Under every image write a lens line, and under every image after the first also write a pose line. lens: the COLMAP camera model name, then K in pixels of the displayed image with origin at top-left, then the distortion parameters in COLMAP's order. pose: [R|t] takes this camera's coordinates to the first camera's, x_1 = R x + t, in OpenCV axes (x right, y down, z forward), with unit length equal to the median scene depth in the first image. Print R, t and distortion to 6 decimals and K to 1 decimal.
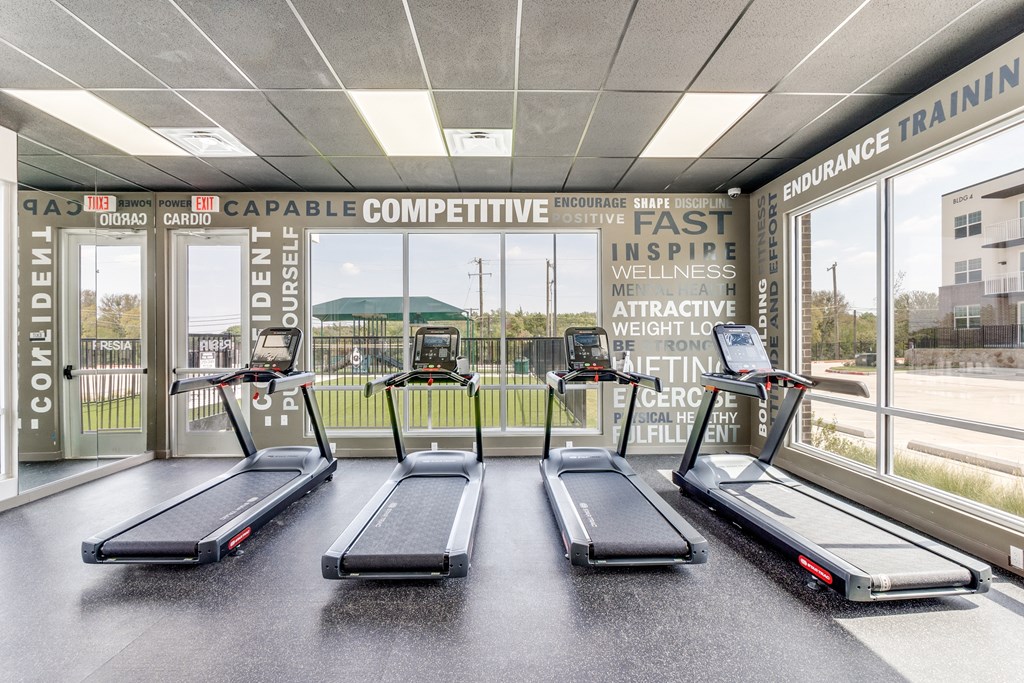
lens RADIAL K [[476.4, 0, 513.1], [0, 476.4, 342.2], [0, 0, 1]] dist [-0.007297, 0.000177]
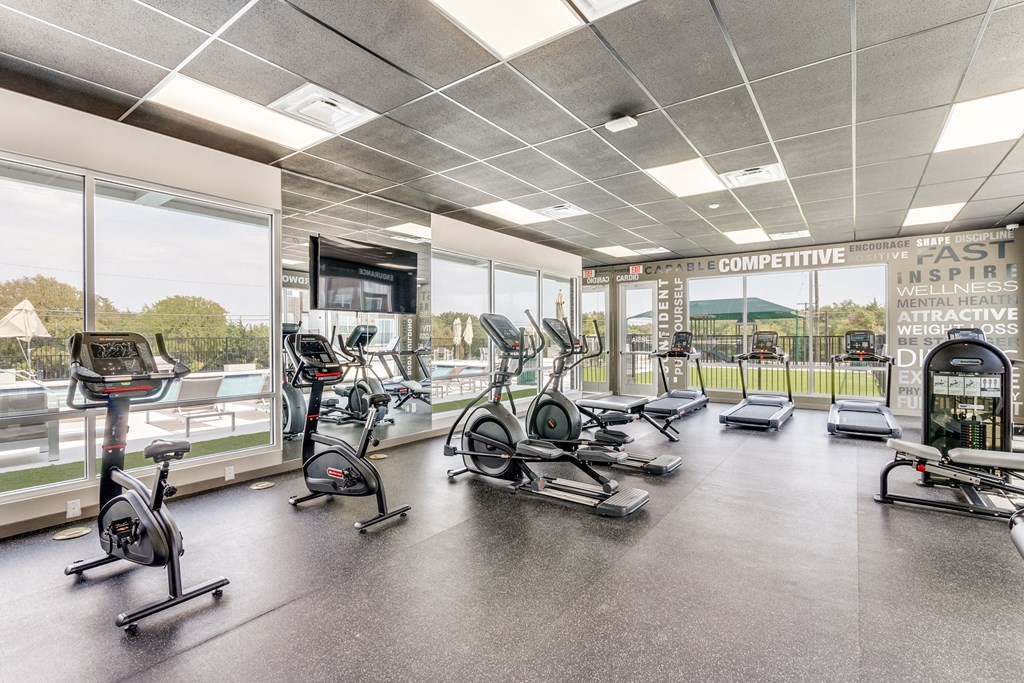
lens RADIAL K [[476.4, 0, 510.9], [0, 476.4, 336.7], [0, 0, 1]] dist [-0.007297, 0.000177]
pose [[0.797128, -0.000527, -0.603810, 0.141938], [-0.002290, 0.999990, -0.003897, 0.001110], [0.603806, 0.004489, 0.797119, -0.902493]]
